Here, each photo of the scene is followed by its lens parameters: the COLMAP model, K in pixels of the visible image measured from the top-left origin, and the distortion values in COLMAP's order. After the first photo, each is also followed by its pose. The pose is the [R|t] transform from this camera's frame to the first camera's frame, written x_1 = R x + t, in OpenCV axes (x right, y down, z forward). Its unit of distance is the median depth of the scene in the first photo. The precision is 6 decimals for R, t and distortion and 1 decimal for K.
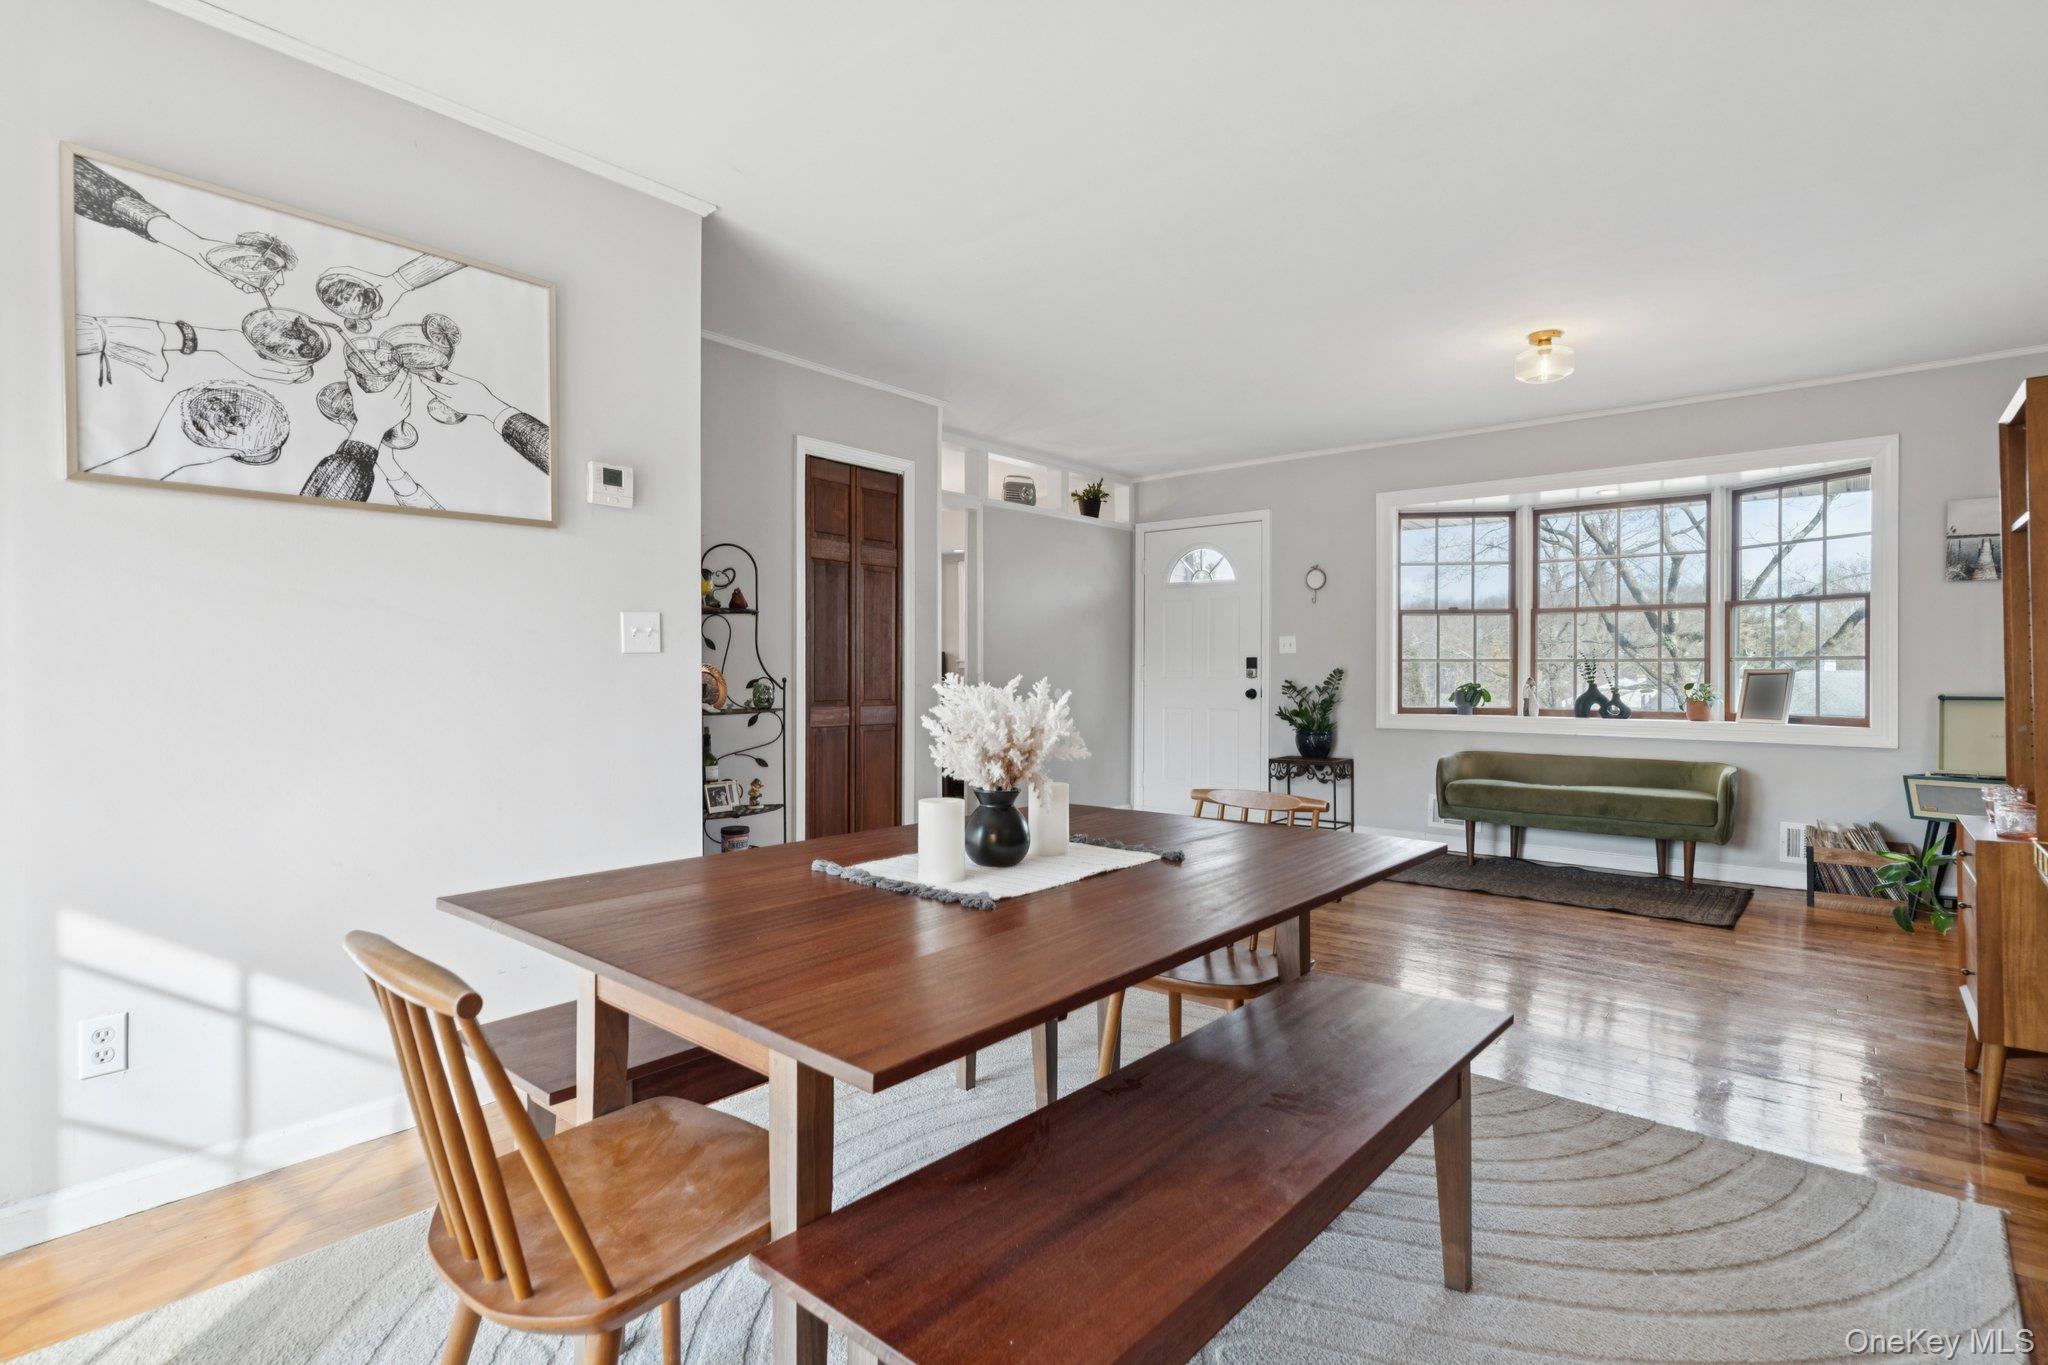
lens RADIAL K [[996.9, 0, 1024.0], [0, 996.9, 682.5], [0, 0, 1]] dist [-0.000846, -0.000050]
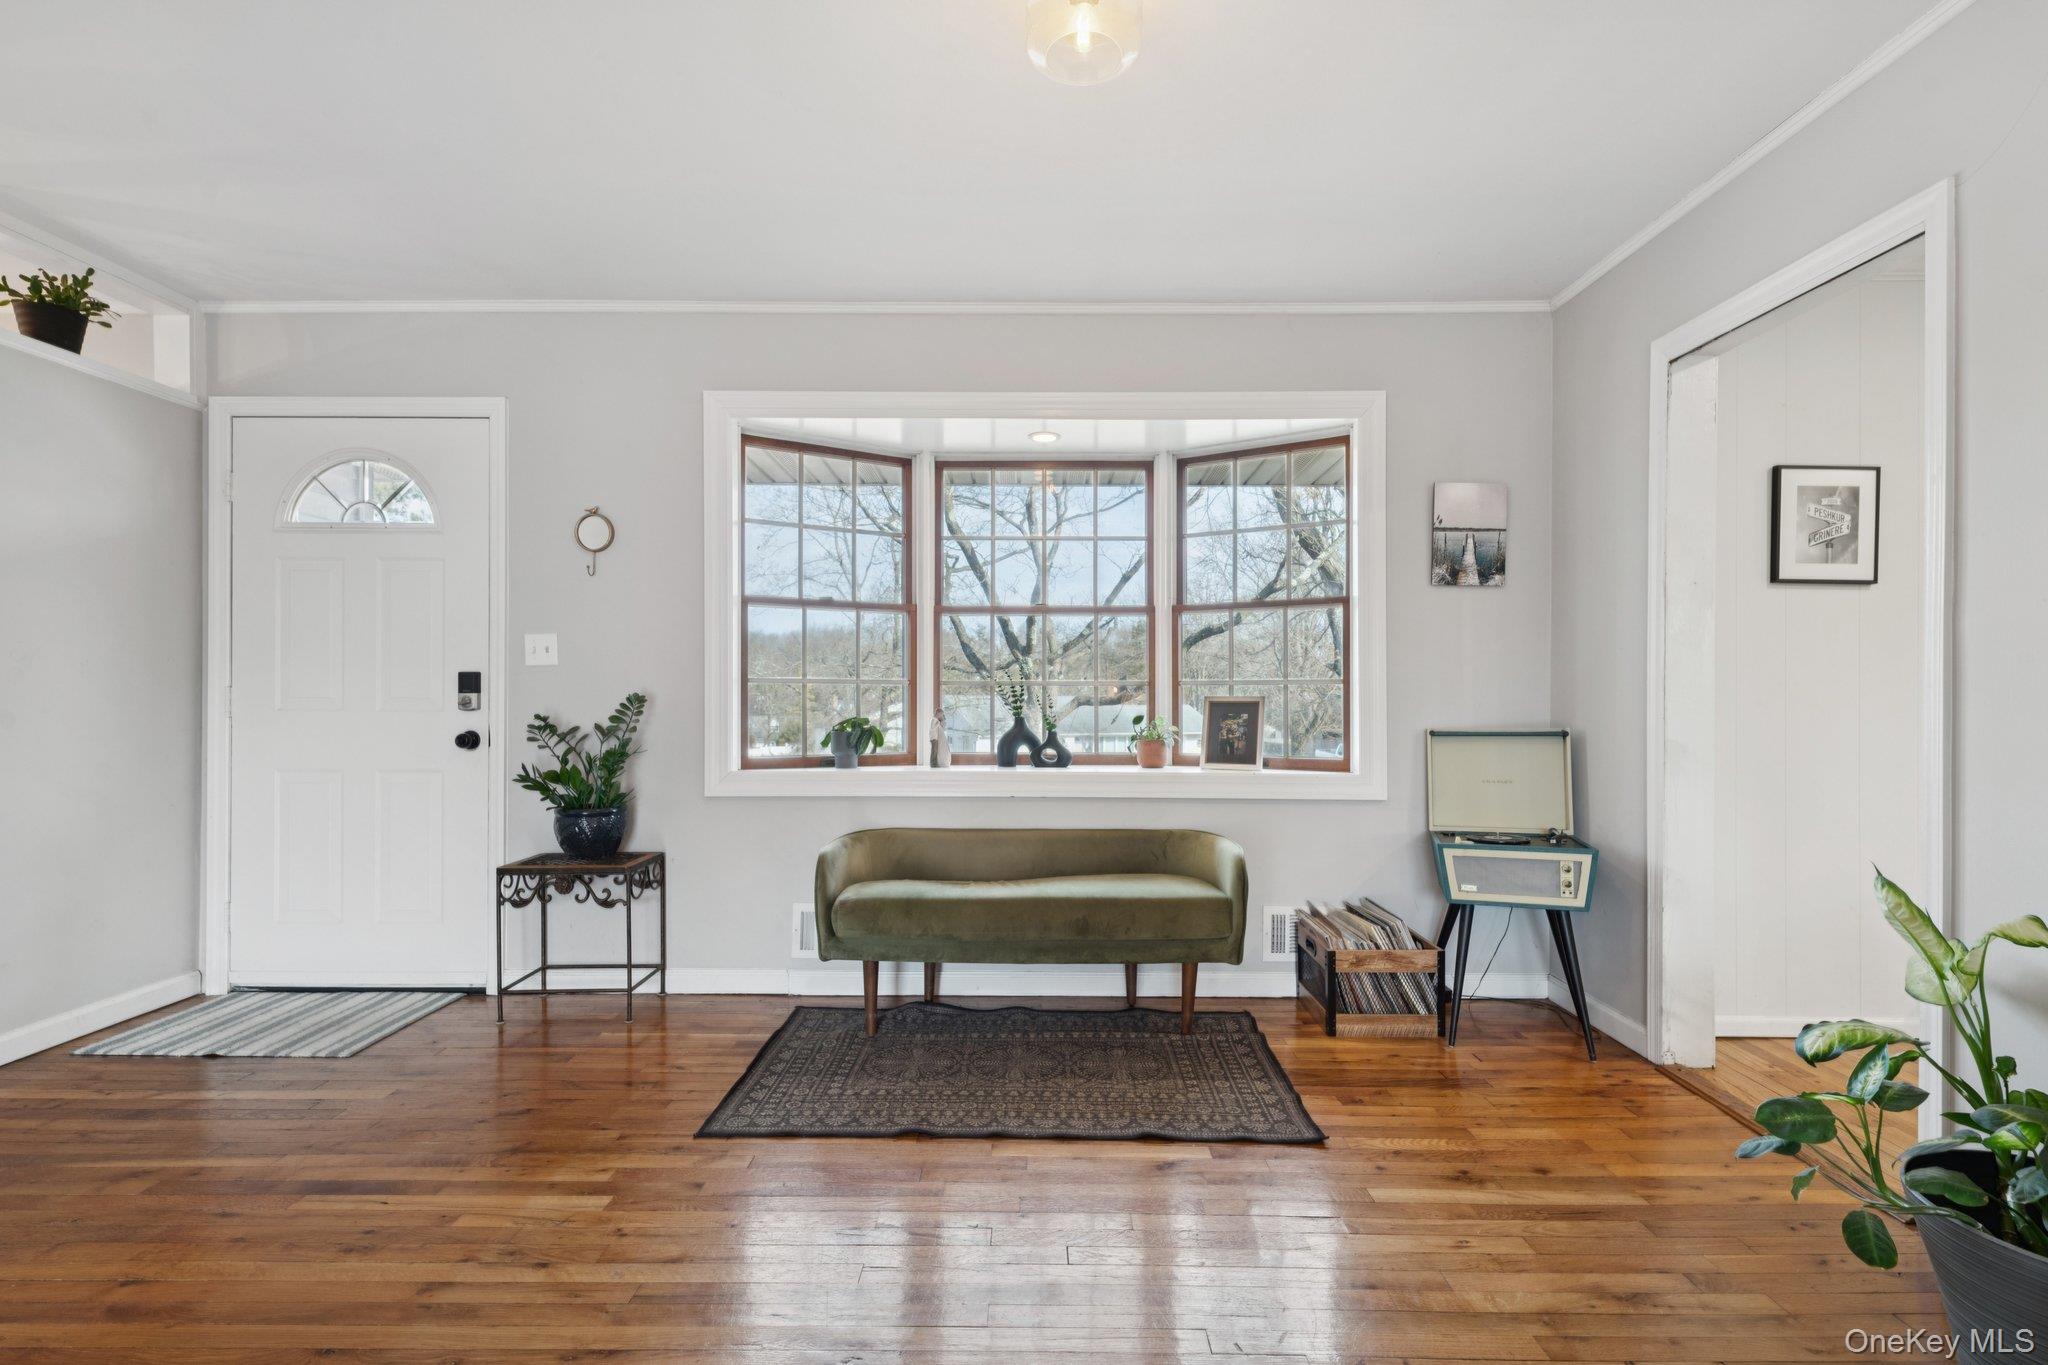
lens RADIAL K [[927.7, 0, 1033.5], [0, 927.7, 696.2], [0, 0, 1]] dist [0.001456, 0.000051]
pose [[0.769638, 0.000705, 0.638480, 0.170698], [0.005639, 0.999953, -0.007901, -0.007842], [-0.638456, 0.009682, 0.769598, 0.505794]]
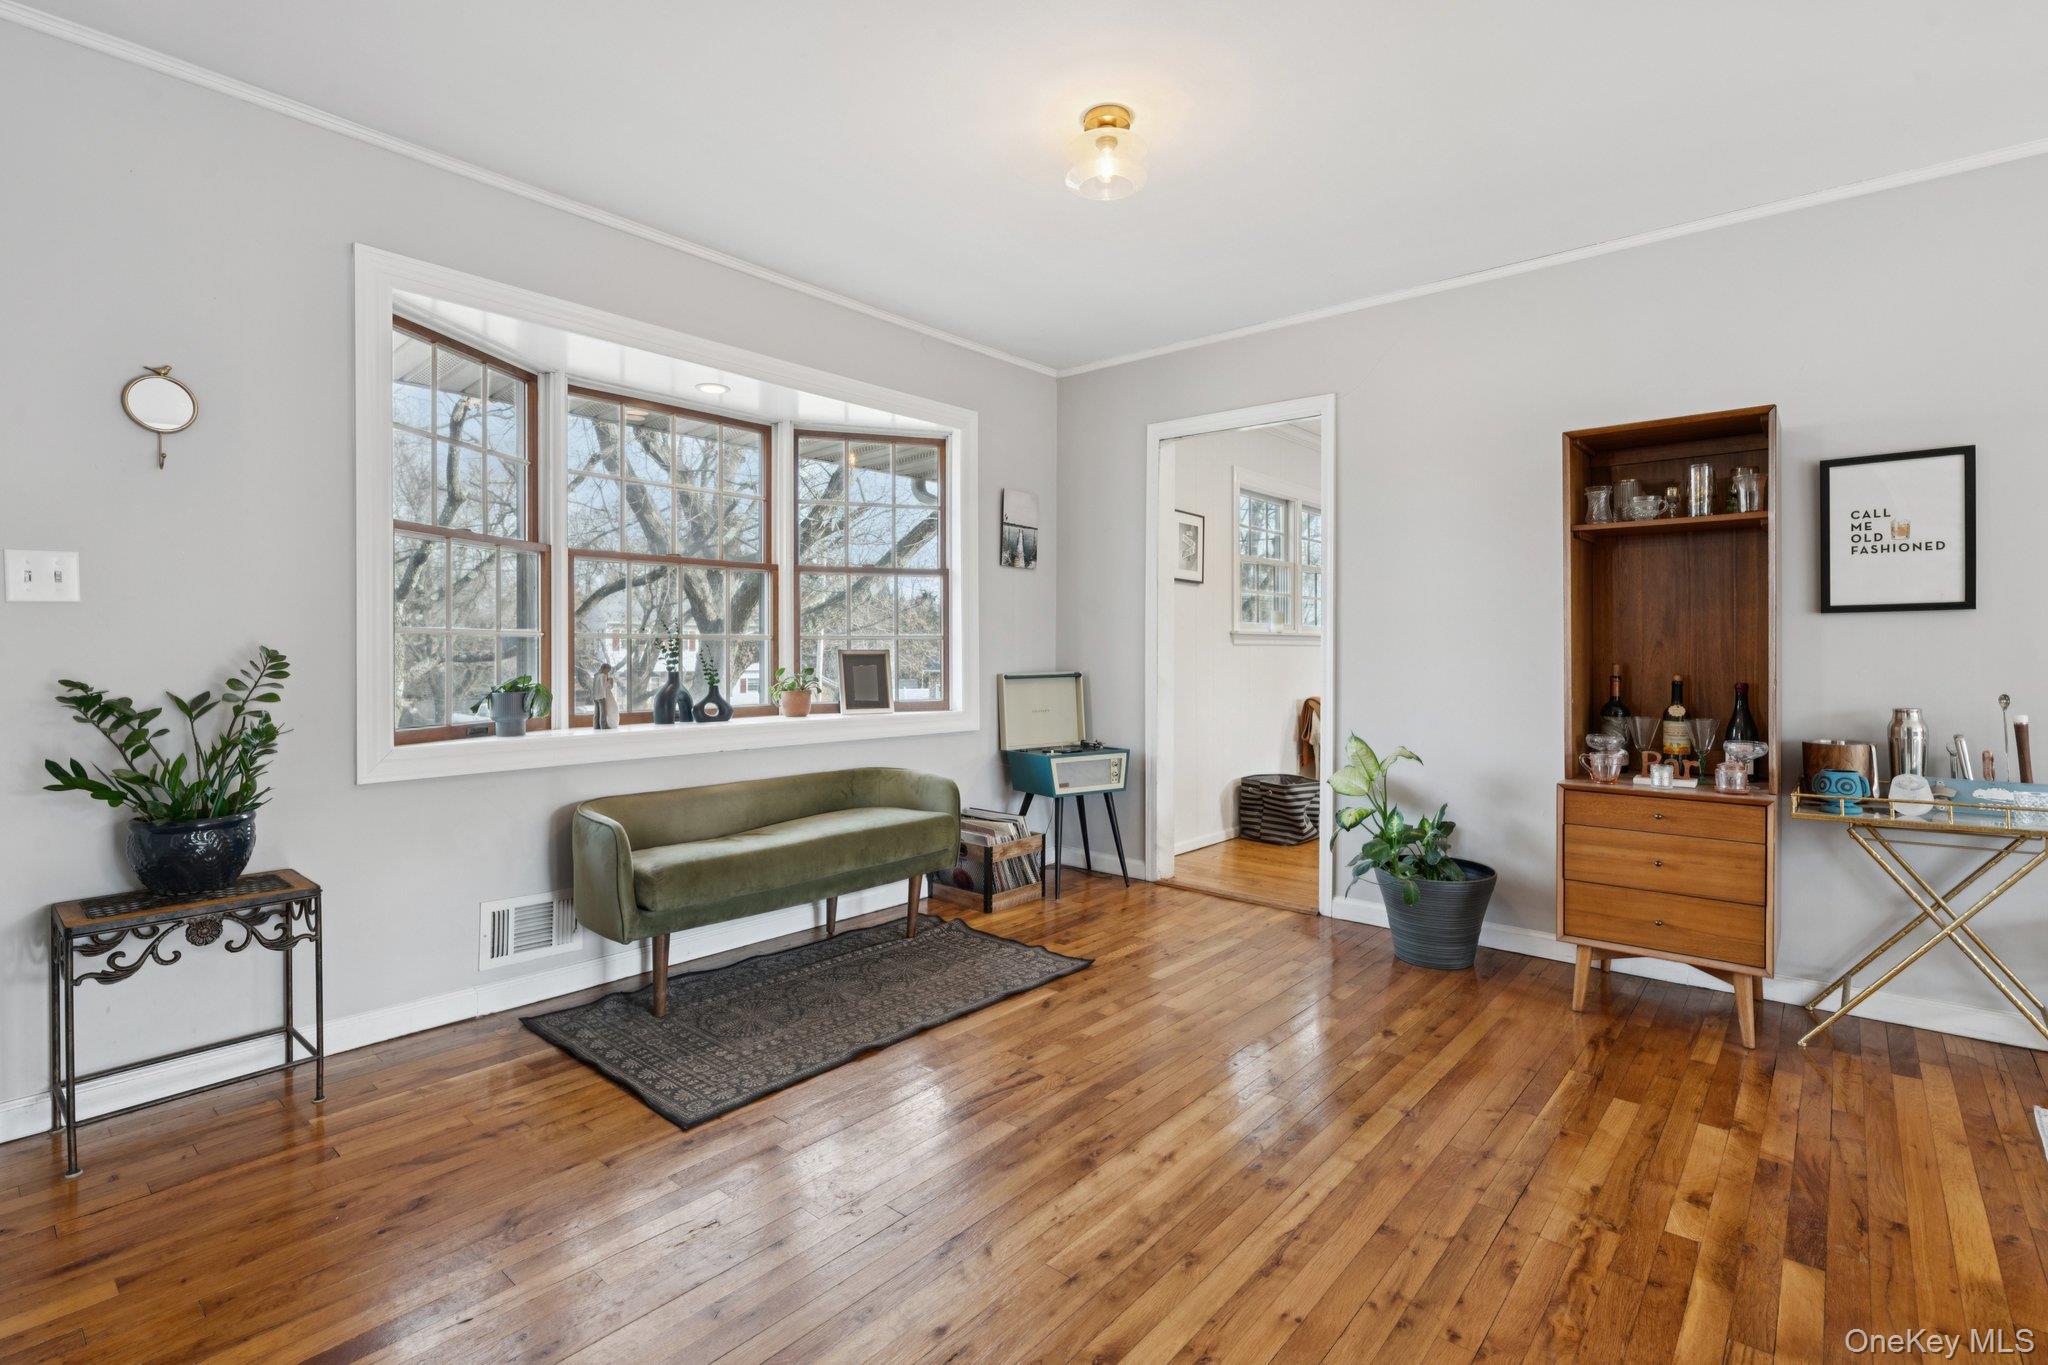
lens RADIAL K [[964.2, 0, 1013.3], [0, 964.2, 653.2], [0, 0, 1]] dist [-0.001501, -0.000392]
pose [[0.015706, -0.002179, 0.999874, -0.065270], [0.012904, 0.999915, 0.001976, -0.009356], [-0.999793, 0.012871, 0.015732, 0.771834]]
